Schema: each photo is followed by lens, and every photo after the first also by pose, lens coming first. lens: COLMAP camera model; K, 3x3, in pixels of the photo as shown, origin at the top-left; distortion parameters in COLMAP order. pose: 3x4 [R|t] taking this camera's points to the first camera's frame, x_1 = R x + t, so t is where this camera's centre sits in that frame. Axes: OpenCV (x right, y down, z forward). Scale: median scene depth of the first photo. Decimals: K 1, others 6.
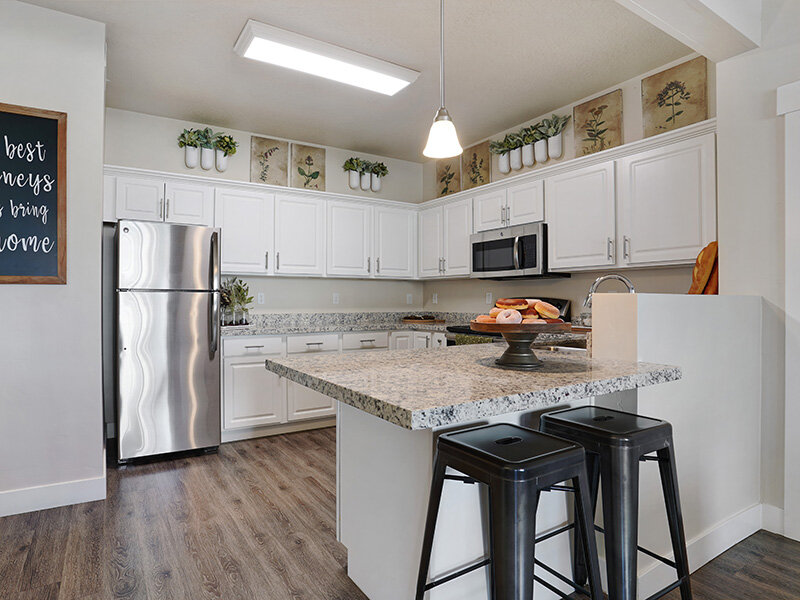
lens RADIAL K [[458.3, 0, 400.0], [0, 458.3, 300.0], [0, 0, 1]] dist [-0.034461, 0.000532]
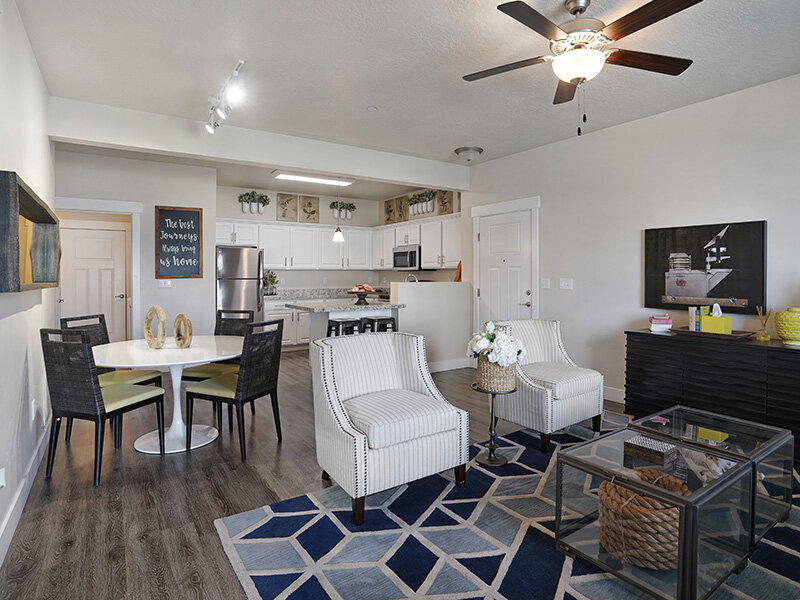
lens RADIAL K [[468.2, 0, 447.4], [0, 468.2, 272.2], [0, 0, 1]] dist [-0.003118, -0.000089]
pose [[0.998856, -0.004198, 0.047624, 0.295342], [0.004478, 0.999973, -0.005761, -0.027739], [-0.047599, 0.005968, 0.998849, -1.009351]]
